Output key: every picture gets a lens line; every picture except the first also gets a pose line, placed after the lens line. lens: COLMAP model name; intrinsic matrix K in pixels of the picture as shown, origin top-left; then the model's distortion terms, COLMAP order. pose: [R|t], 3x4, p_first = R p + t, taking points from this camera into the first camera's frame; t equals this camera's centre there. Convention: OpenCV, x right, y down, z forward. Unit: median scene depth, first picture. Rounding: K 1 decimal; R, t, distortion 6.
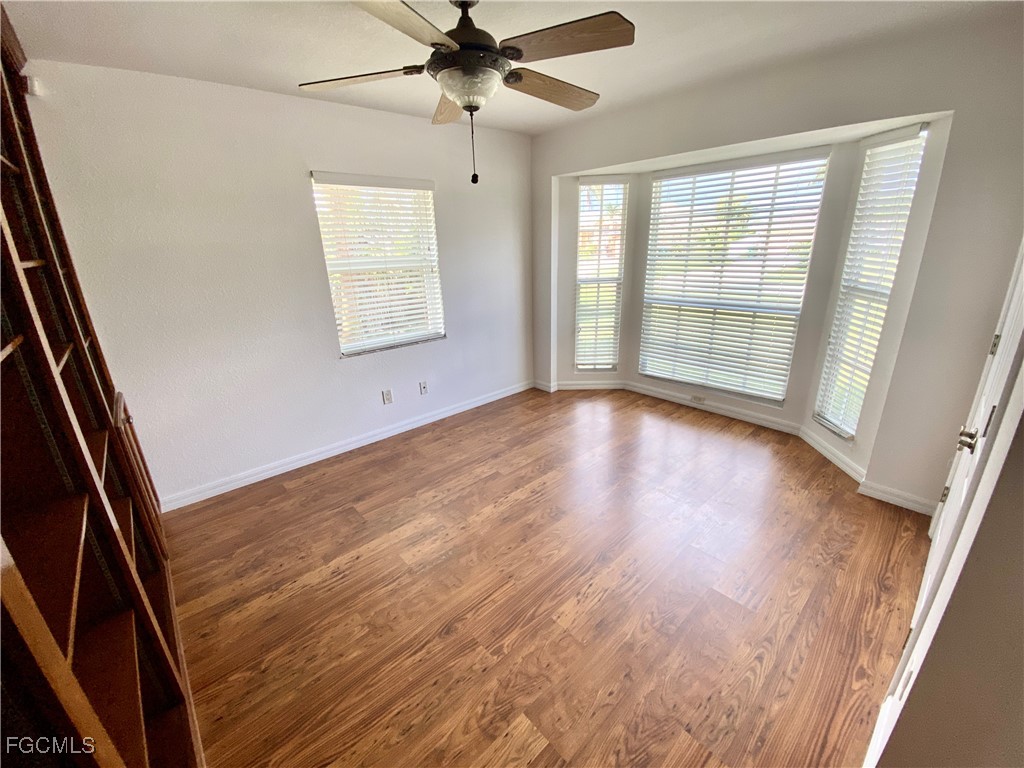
lens RADIAL K [[421.8, 0, 514.0], [0, 421.8, 386.1], [0, 0, 1]] dist [0.007158, -0.004259]
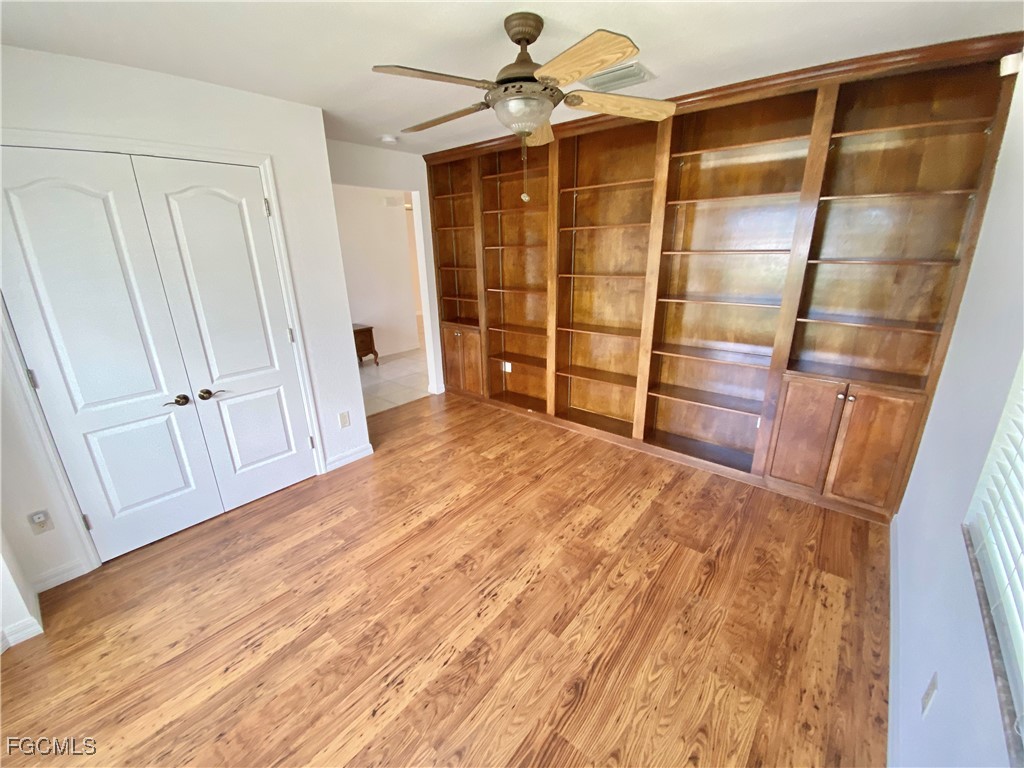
lens RADIAL K [[421.8, 0, 511.5], [0, 421.8, 382.3], [0, 0, 1]] dist [0.007158, -0.004259]
pose [[-0.990360, 0.082157, -0.111521, 0.075567], [-0.000585, 0.802625, 0.596483, -0.536310], [0.138515, 0.590799, -0.794840, 1.508458]]
